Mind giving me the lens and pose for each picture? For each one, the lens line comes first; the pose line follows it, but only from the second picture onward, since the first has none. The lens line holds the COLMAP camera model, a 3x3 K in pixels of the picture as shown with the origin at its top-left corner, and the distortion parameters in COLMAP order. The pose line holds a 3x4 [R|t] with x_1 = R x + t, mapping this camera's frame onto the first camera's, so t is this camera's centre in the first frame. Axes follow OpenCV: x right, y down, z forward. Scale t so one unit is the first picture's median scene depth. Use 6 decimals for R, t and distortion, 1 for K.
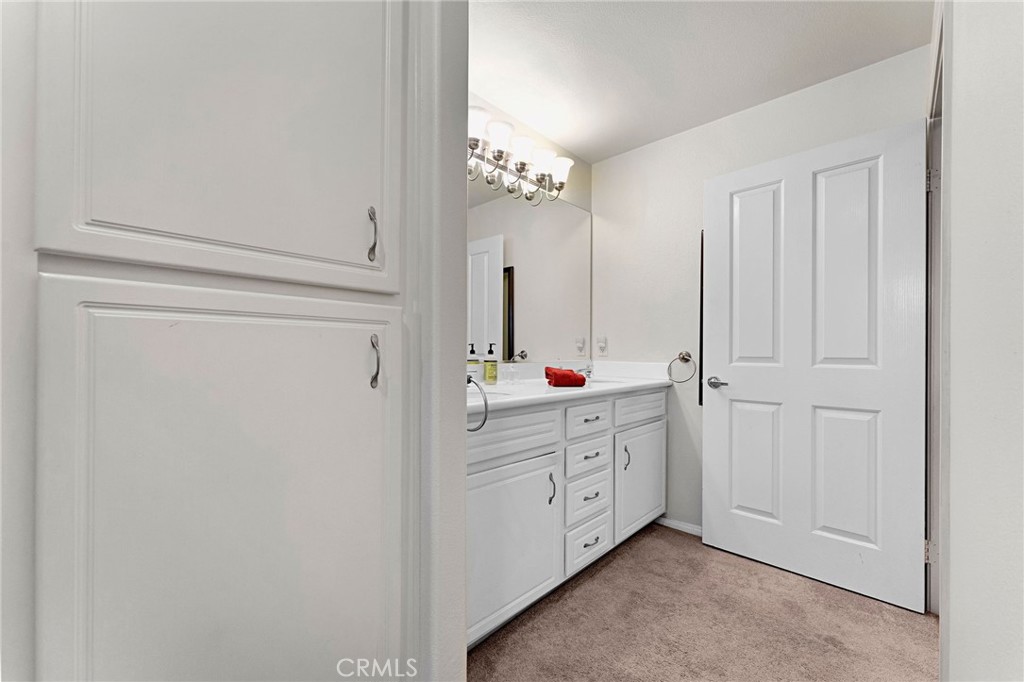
lens RADIAL K [[417.5, 0, 510.2], [0, 417.5, 349.0], [0, 0, 1]] dist [-0.000990, 0.001859]
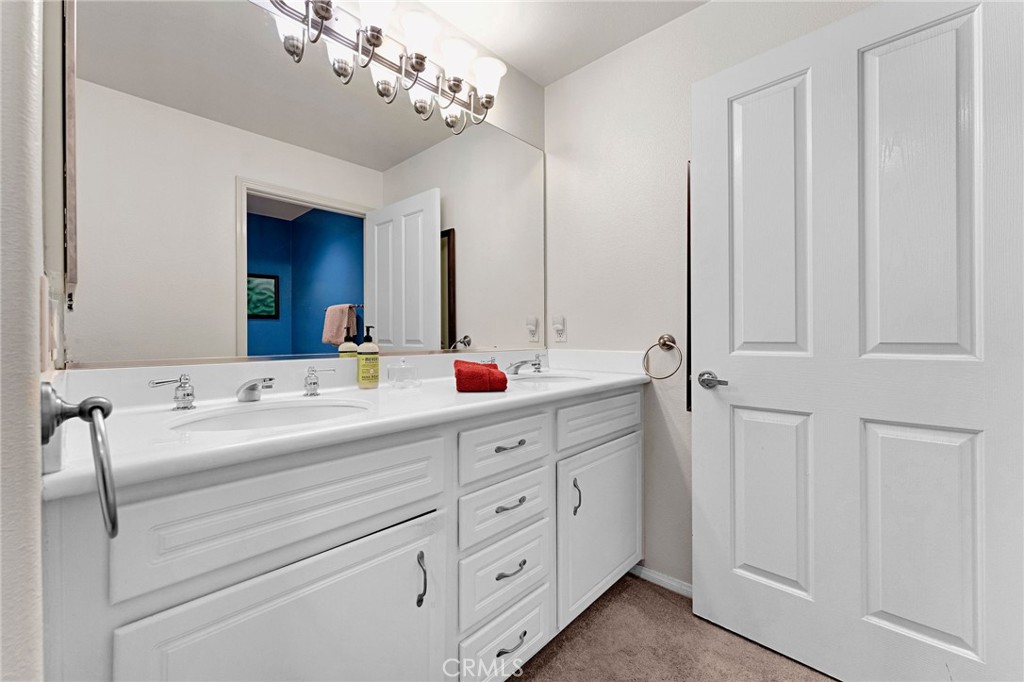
lens RADIAL K [[417.5, 0, 514.1], [0, 417.5, 334.3], [0, 0, 1]] dist [-0.000990, 0.001859]
pose [[0.999885, -0.009994, 0.011382, 0.173711], [0.009984, 0.999950, 0.000967, 0.001624], [-0.011391, -0.000853, 0.999935, 0.337694]]
